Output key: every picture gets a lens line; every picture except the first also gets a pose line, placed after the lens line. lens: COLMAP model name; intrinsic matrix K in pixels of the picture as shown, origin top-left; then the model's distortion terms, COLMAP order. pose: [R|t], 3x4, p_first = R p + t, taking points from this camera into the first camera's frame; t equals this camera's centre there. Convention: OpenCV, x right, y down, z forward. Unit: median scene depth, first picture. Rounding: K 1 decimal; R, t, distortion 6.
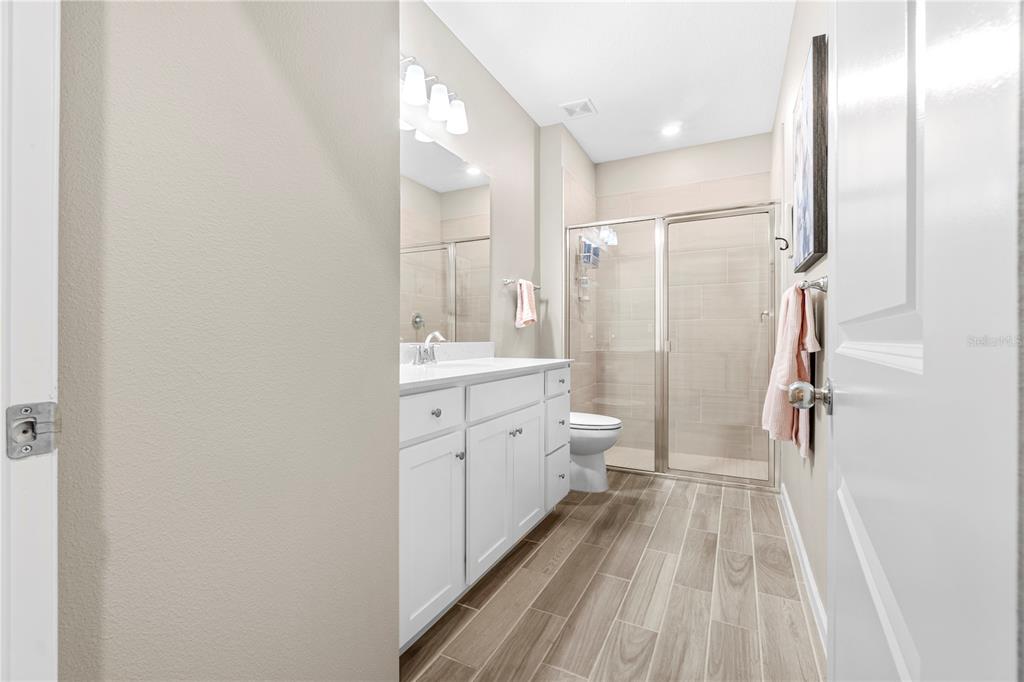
lens RADIAL K [[441.8, 0, 508.0], [0, 441.8, 339.8], [0, 0, 1]] dist [-0.001979, -0.000277]
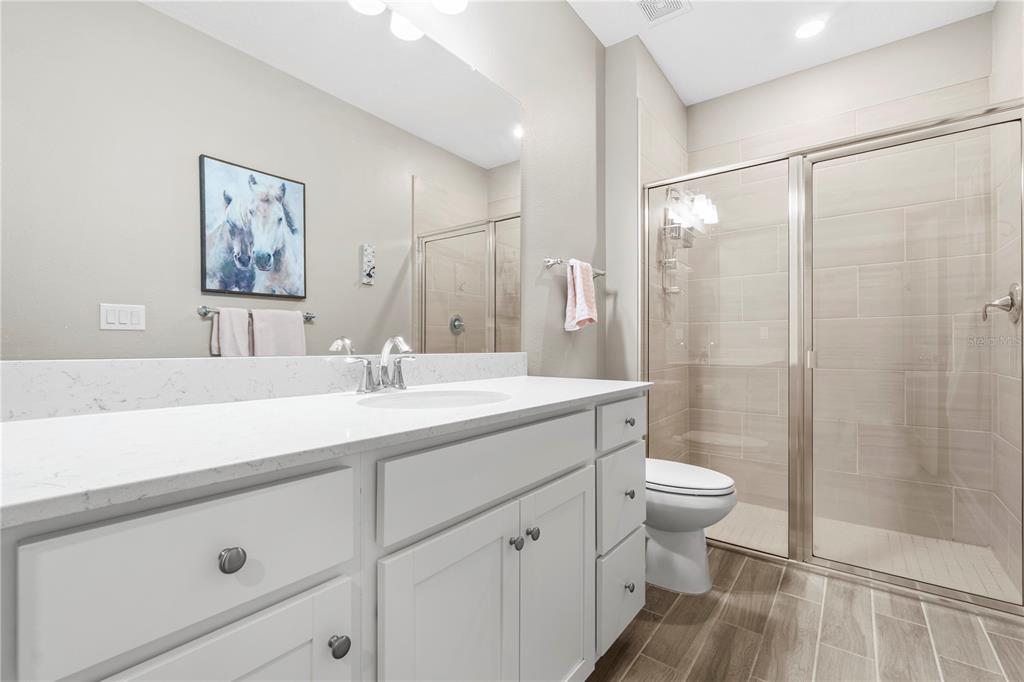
lens RADIAL K [[445.7, 0, 506.0], [0, 445.7, 346.4], [0, 0, 1]] dist [-0.001127, 0.000129]
pose [[0.982896, 0.000570, -0.184161, 0.054352], [-0.000913, 0.999998, -0.001776, -0.002590], [0.184160, 0.001913, 0.982894, 0.310808]]
